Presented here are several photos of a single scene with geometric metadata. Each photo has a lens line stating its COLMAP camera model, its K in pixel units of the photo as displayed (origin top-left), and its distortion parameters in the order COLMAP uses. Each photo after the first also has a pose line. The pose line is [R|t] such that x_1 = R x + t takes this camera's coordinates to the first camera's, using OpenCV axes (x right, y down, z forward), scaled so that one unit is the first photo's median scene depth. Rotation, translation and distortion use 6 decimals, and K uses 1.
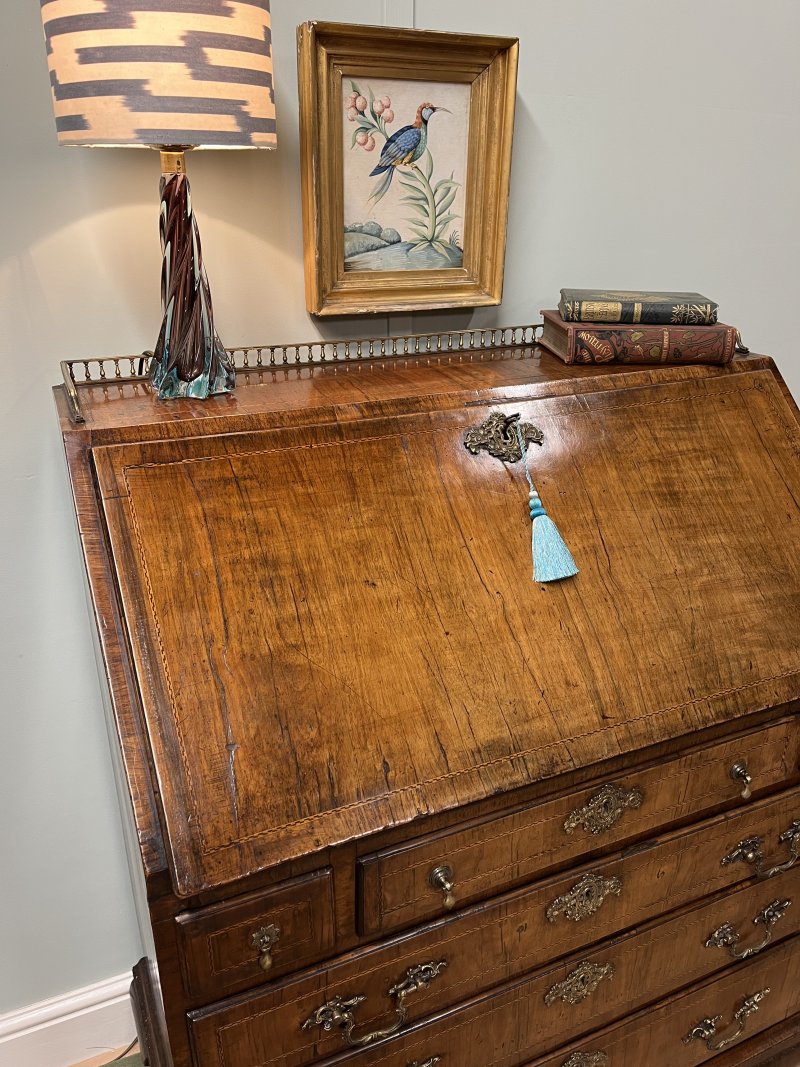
lens RADIAL K [[814.1, 0, 401.1], [0, 814.1, 534.0], [0, 0, 1]] dist [0.066903, -0.104007]
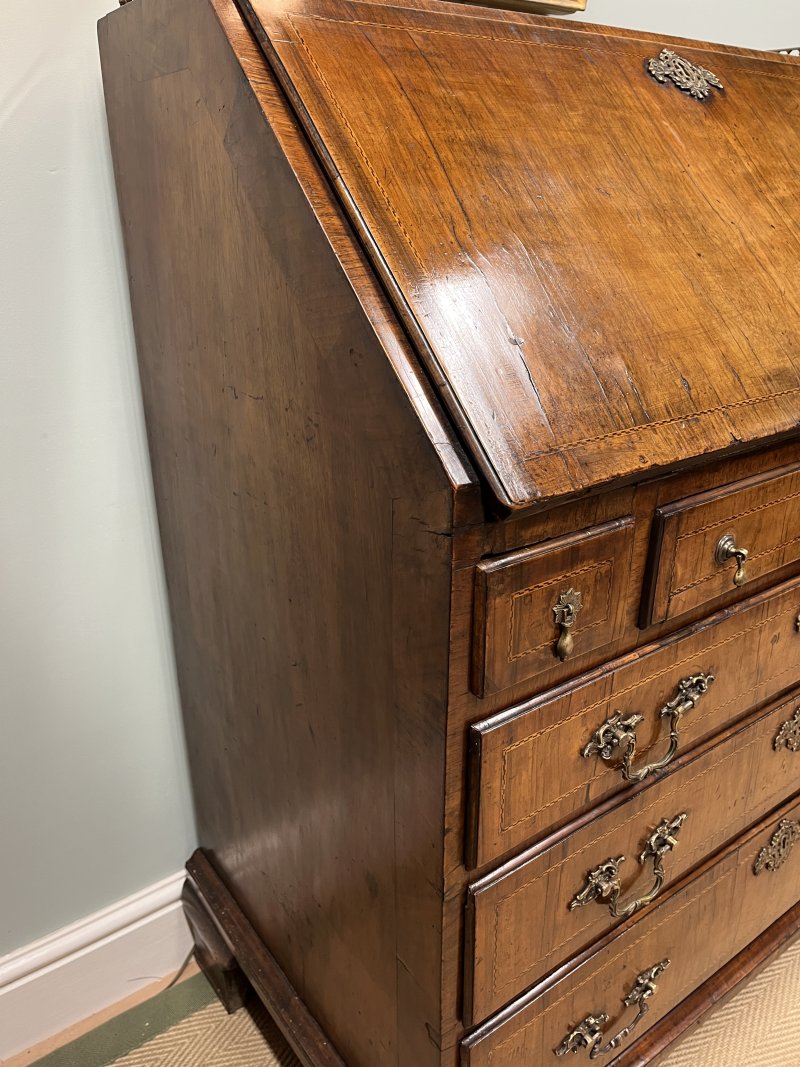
lens RADIAL K [[814.1, 0, 406.0], [0, 814.1, 537.4], [0, 0, 1]] dist [0.066903, -0.104007]
pose [[0.979878, -0.084894, 0.180641, -0.355441], [0.084375, 0.996378, 0.010568, 0.331279], [-0.180884, 0.004887, 0.983492, 0.243978]]
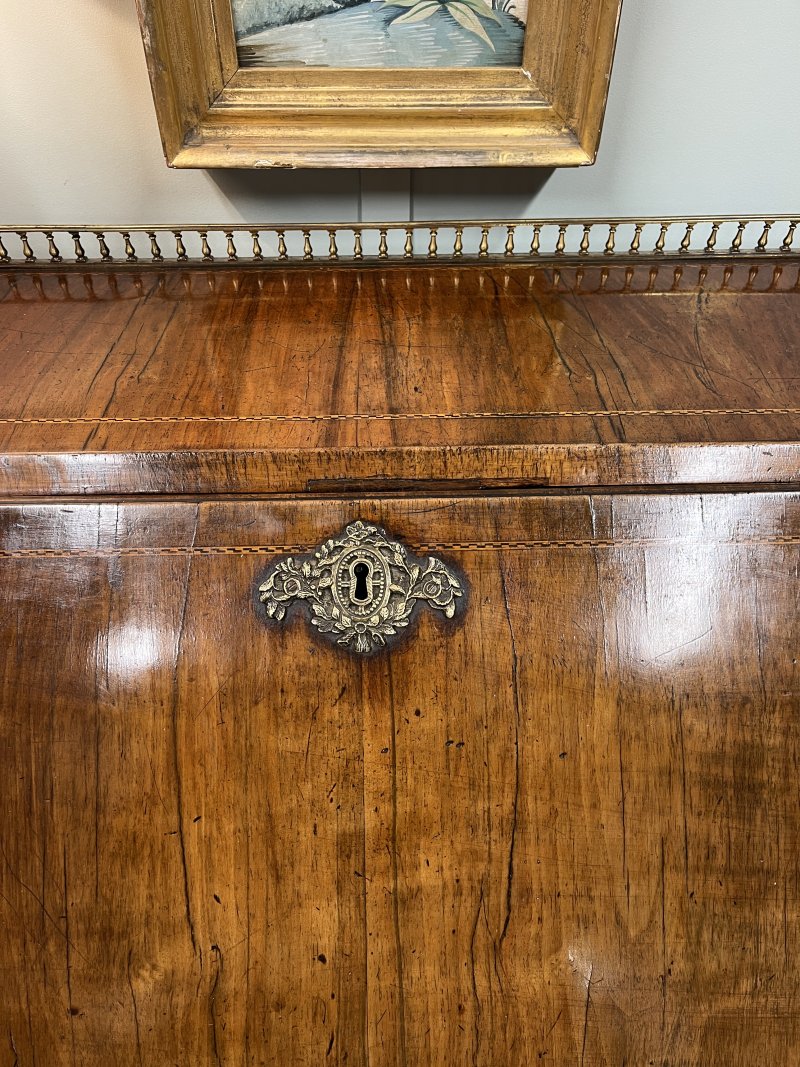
lens RADIAL K [[822.2, 0, 392.5], [0, 822.2, 539.8], [0, 0, 1]] dist [0.048389, -0.071505]
pose [[0.919610, 0.270126, -0.285217, 0.274705], [-0.150599, 0.913006, 0.379130, -0.328692], [0.362818, -0.305698, 0.880291, 0.651971]]
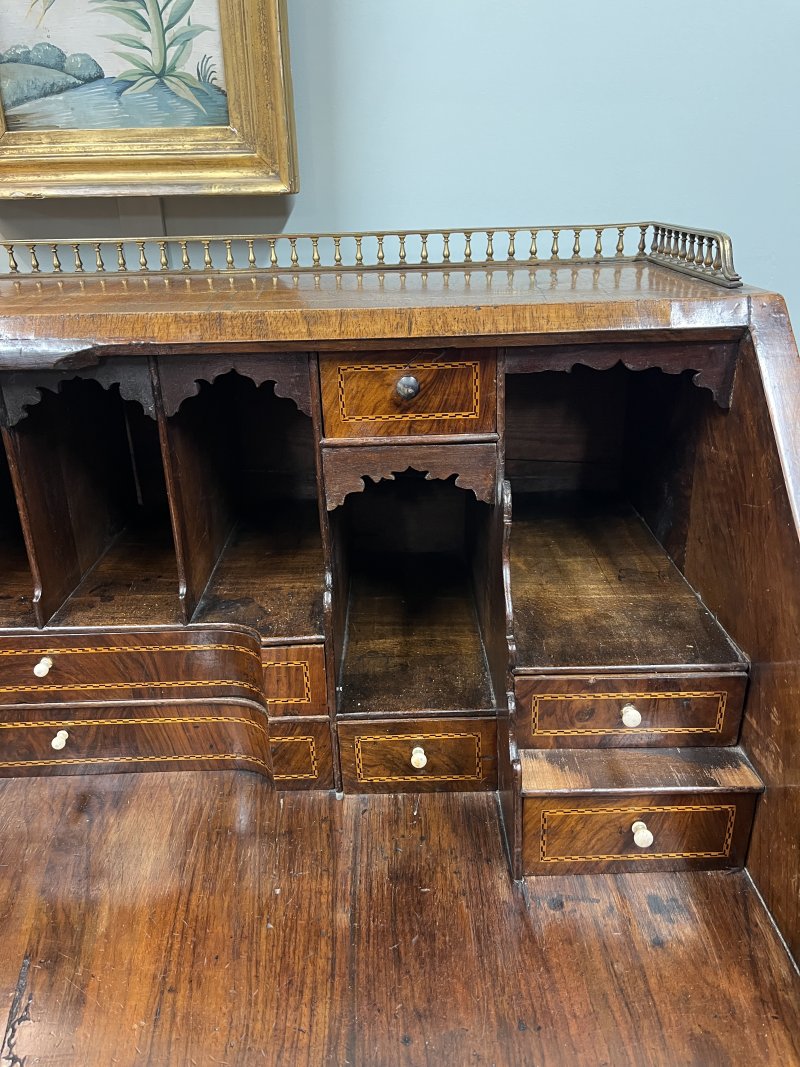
lens RADIAL K [[814.1, 0, 399.7], [0, 814.1, 527.2], [0, 0, 1]] dist [0.066903, -0.104007]
pose [[0.913459, 0.134392, -0.384099, 0.571724], [-0.136137, 0.990428, 0.022781, -0.106133], [0.383484, 0.031481, 0.923011, 0.698624]]
